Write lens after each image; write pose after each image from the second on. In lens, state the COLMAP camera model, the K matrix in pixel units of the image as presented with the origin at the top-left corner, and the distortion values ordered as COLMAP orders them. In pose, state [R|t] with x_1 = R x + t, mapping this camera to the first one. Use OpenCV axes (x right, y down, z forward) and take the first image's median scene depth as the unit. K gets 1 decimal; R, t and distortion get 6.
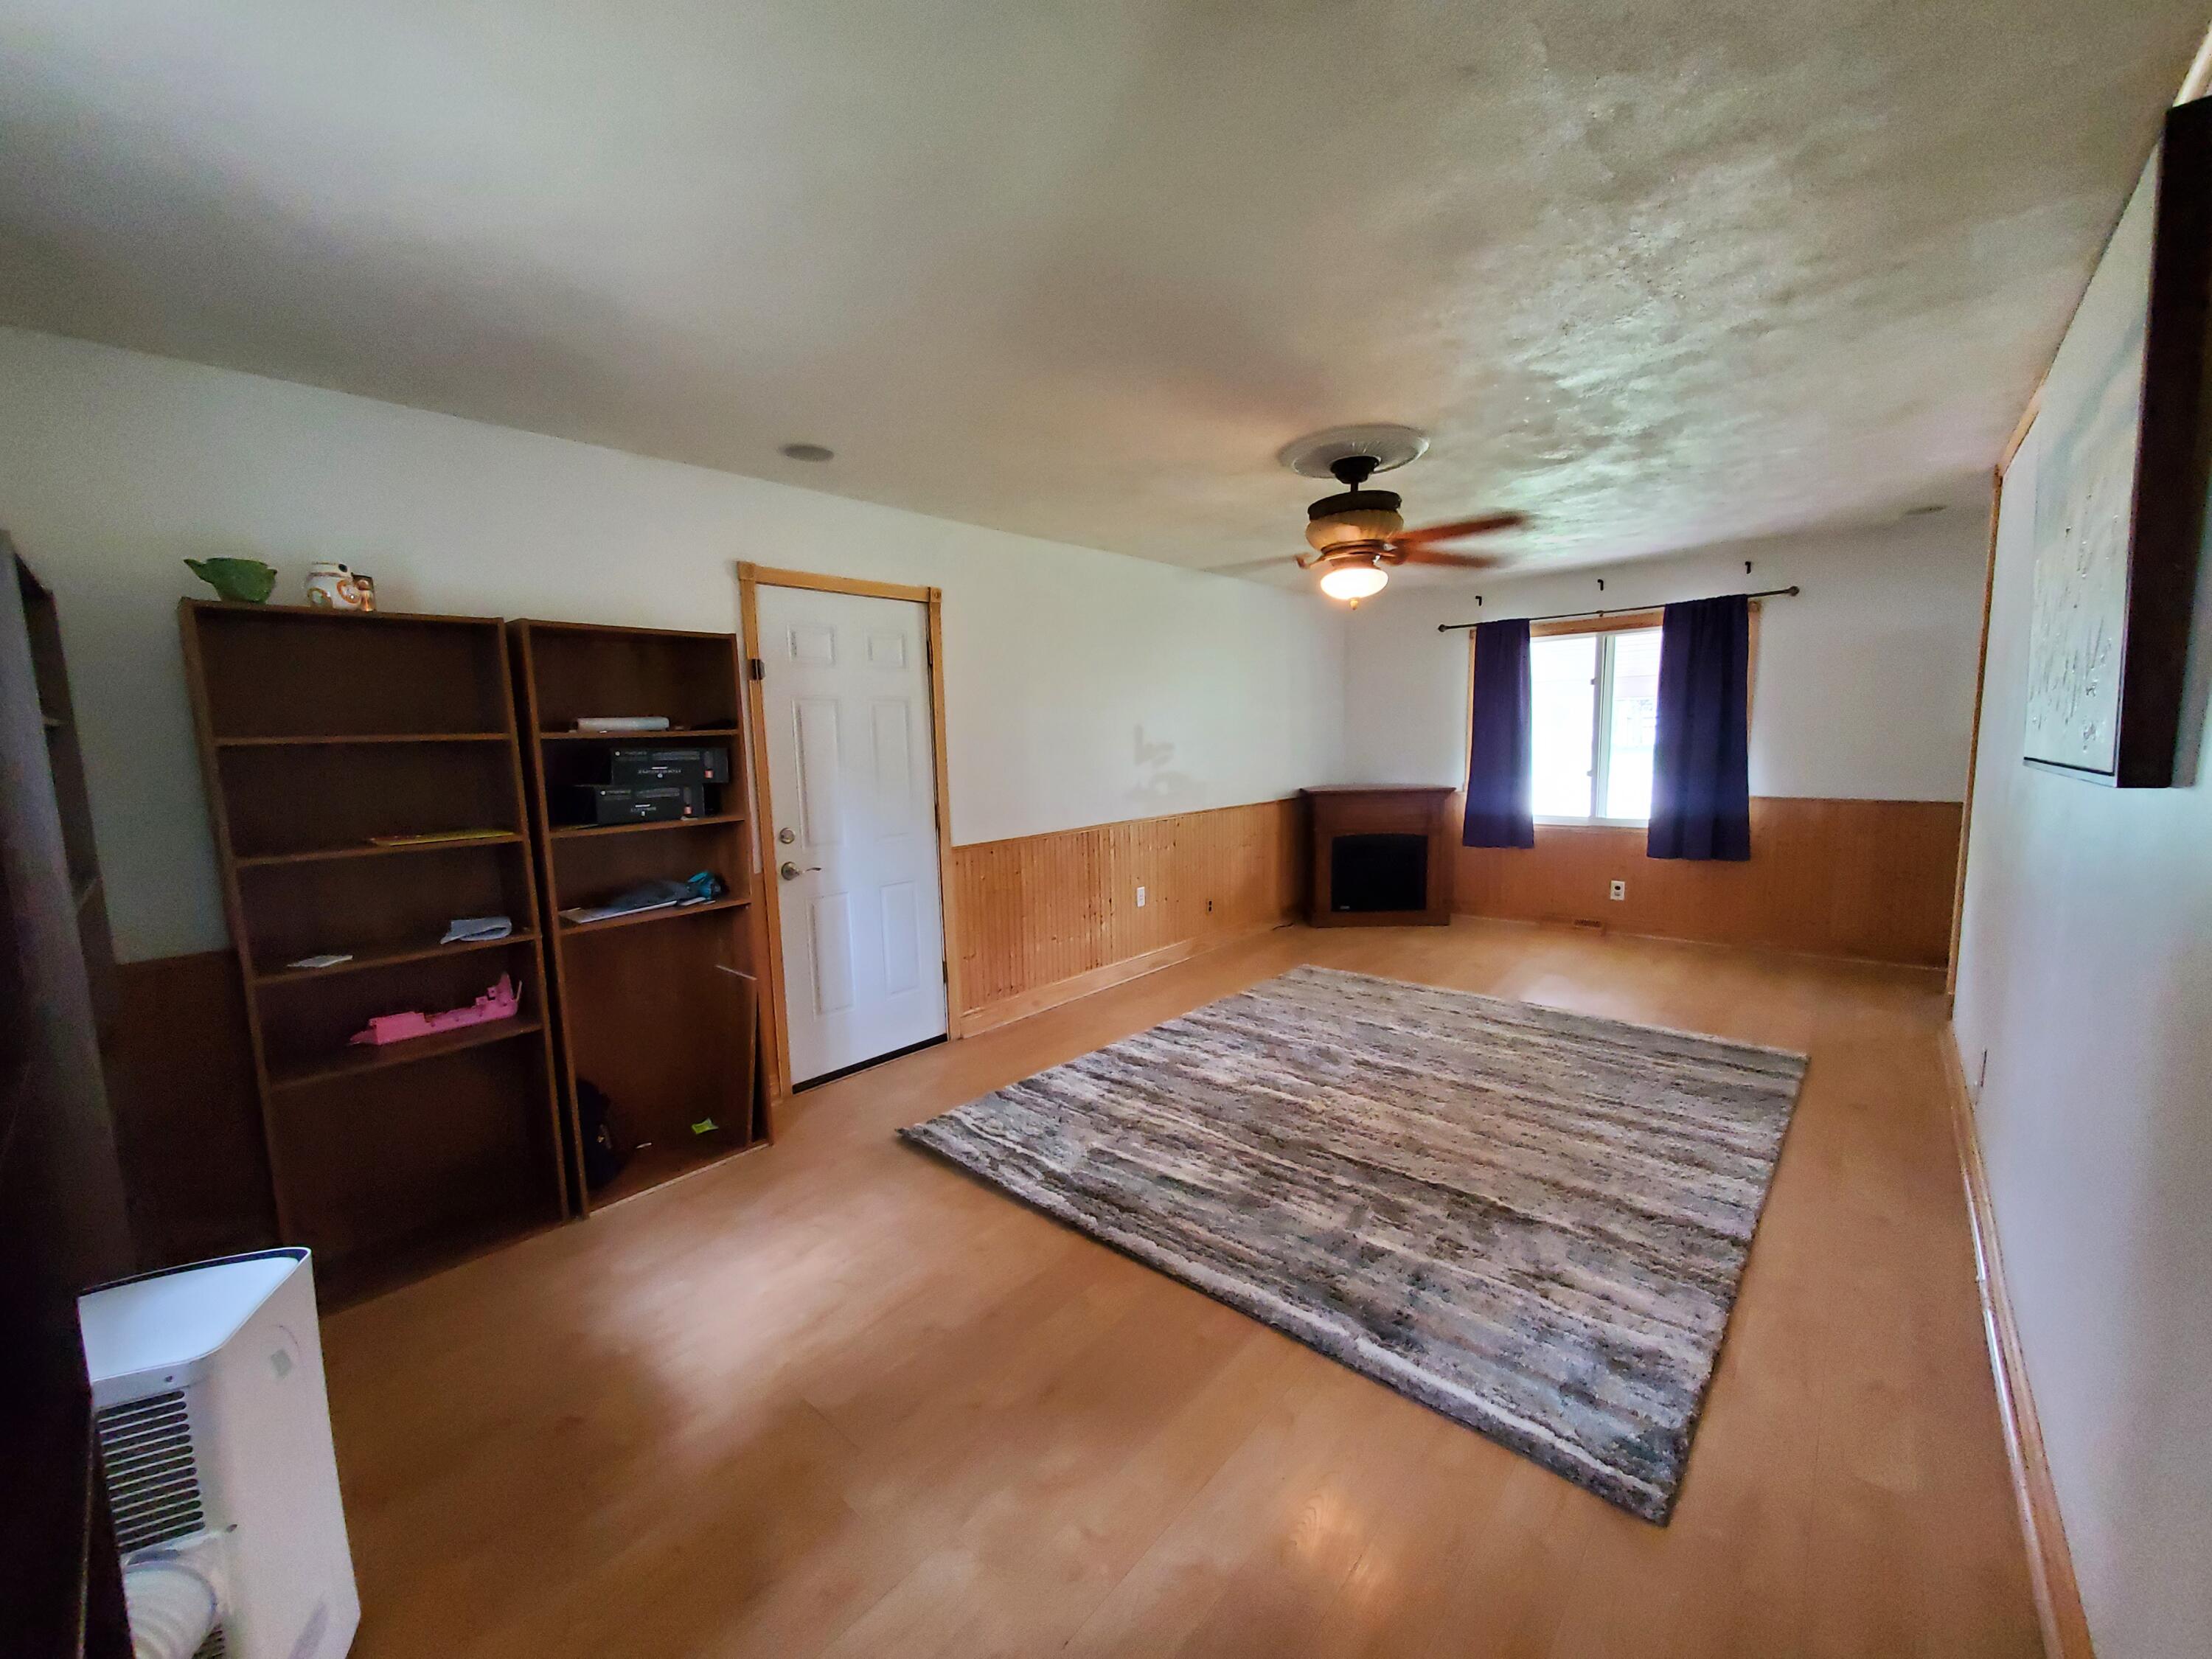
lens RADIAL K [[870.7, 0, 1099.5], [0, 870.7, 836.8], [0, 0, 1]] dist [0.001875, -0.000172]
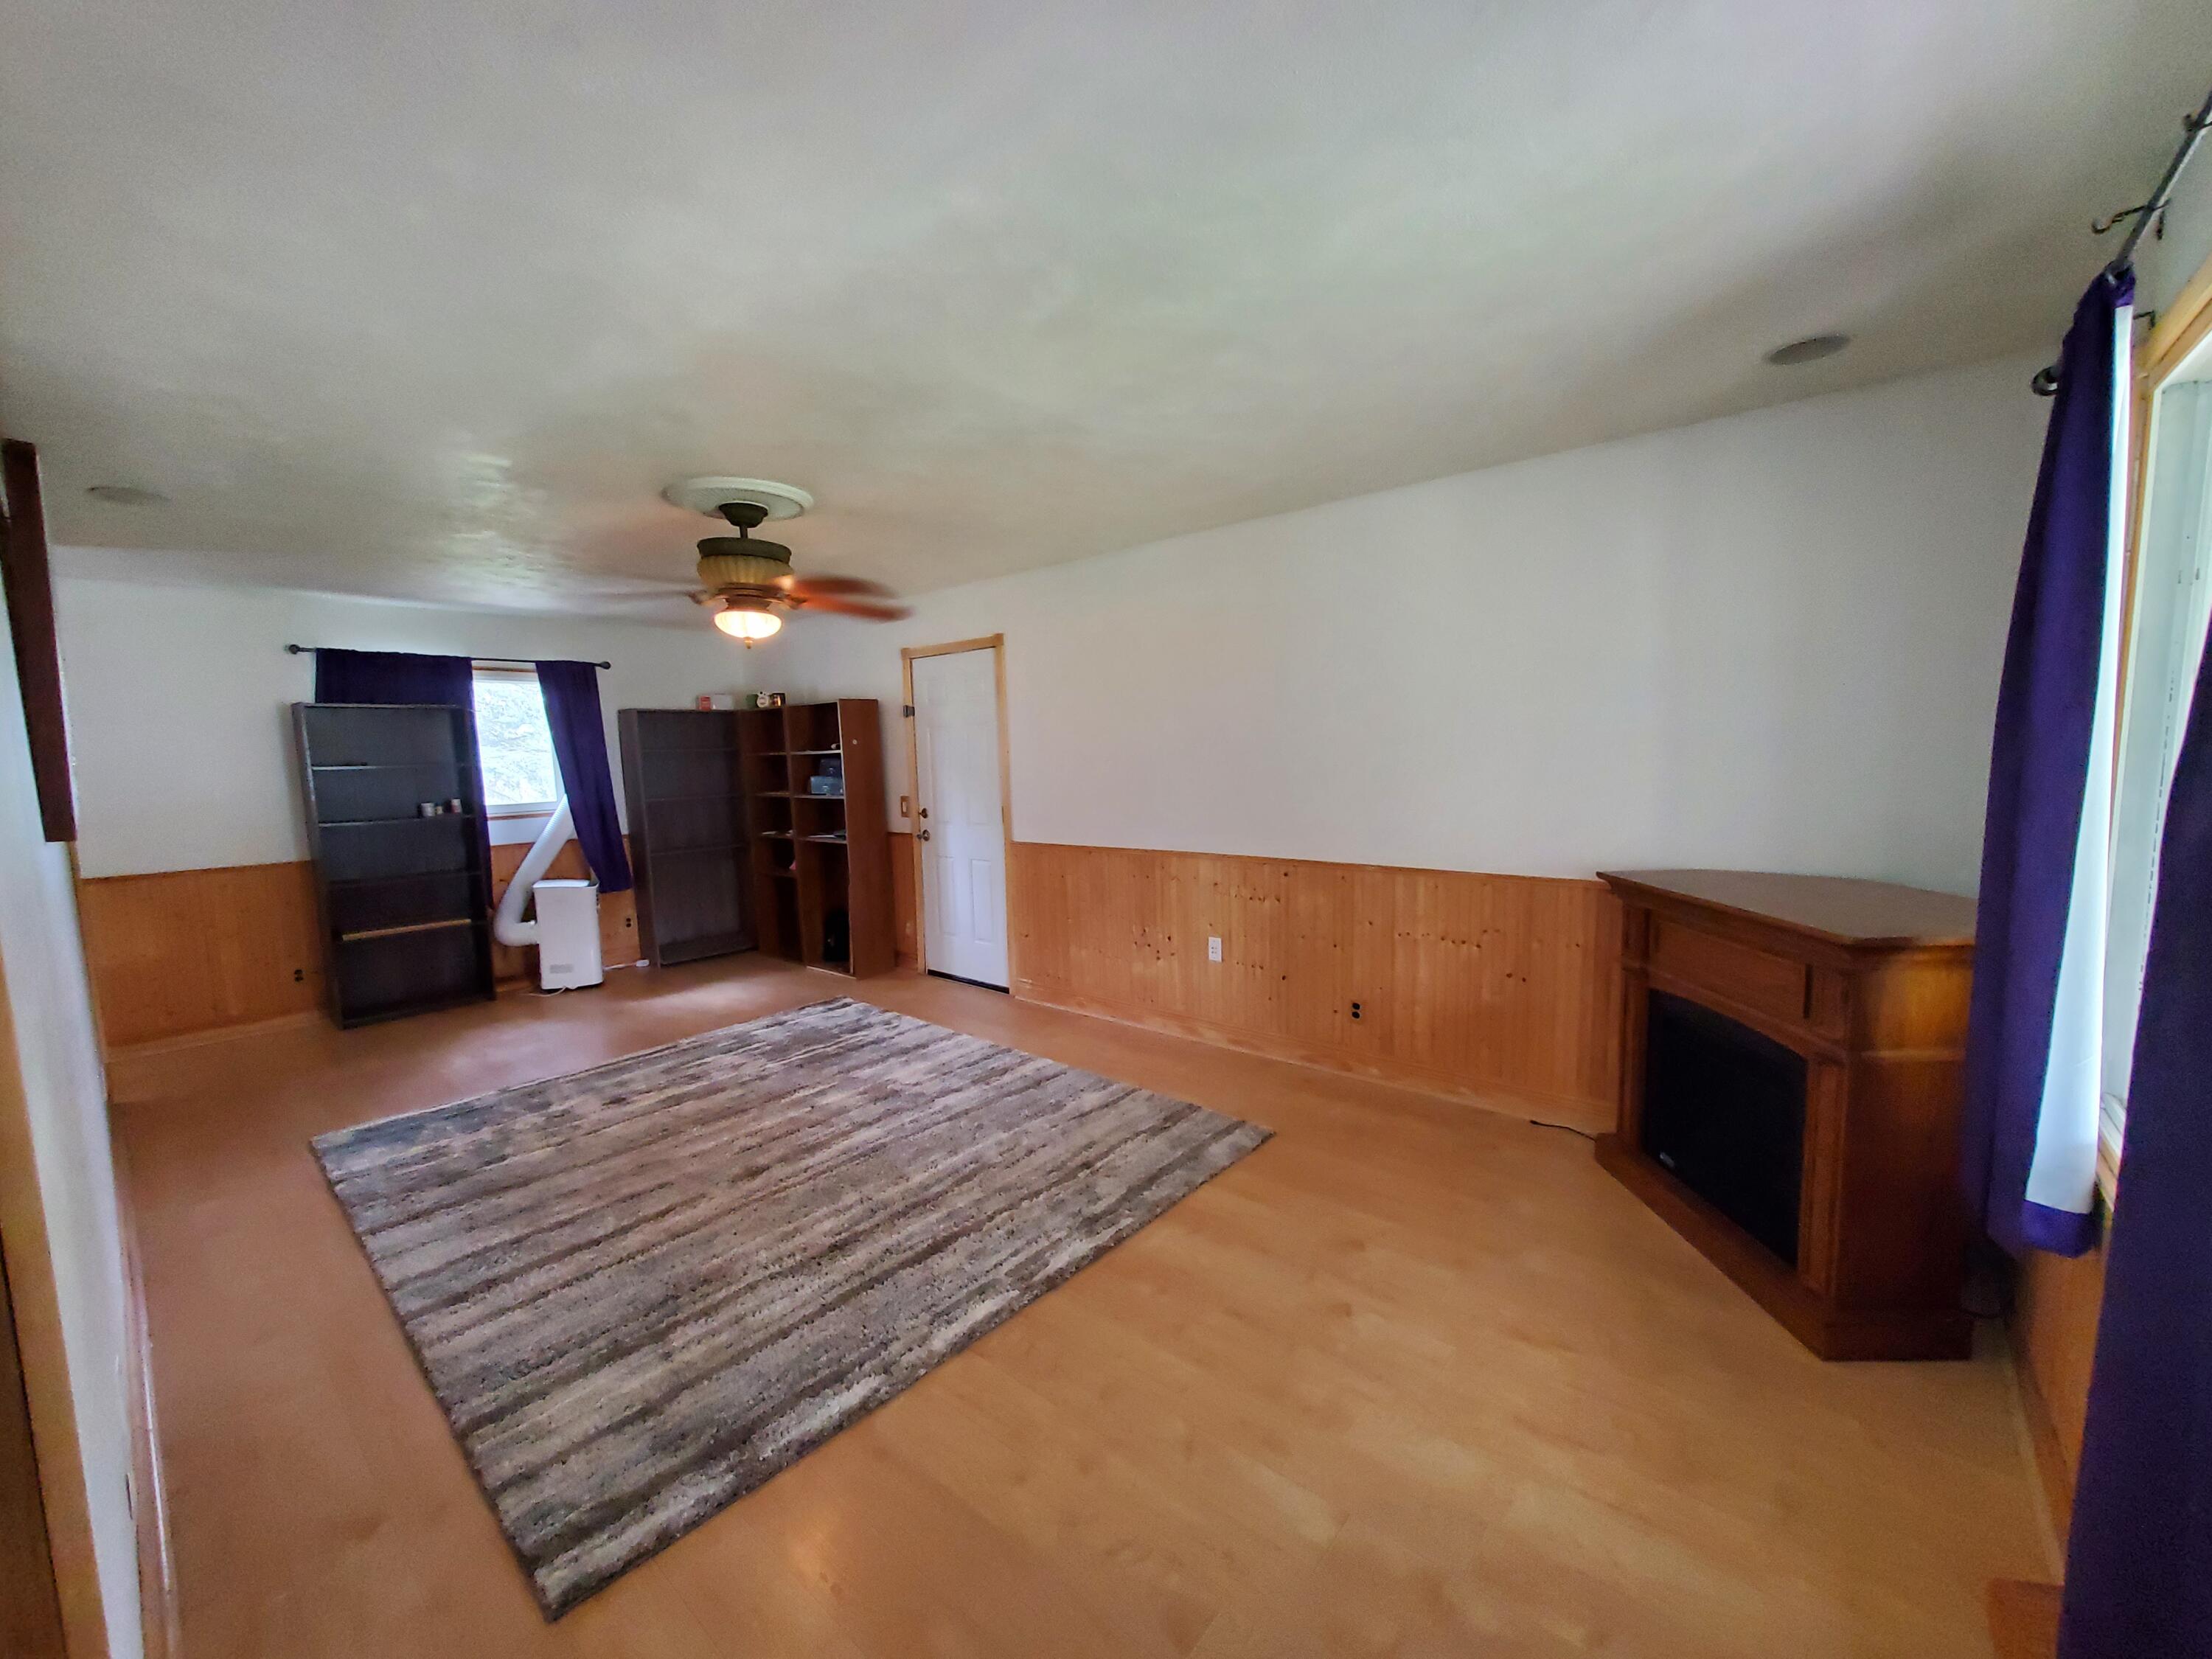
lens RADIAL K [[870.7, 0, 1099.5], [0, 870.7, 836.8], [0, 0, 1]] dist [0.001875, -0.000172]
pose [[0.017321, 0.125951, -0.991885, 1.157016], [-0.090925, 0.988122, 0.123885, -0.173747], [0.995707, 0.088041, 0.028568, 1.192949]]
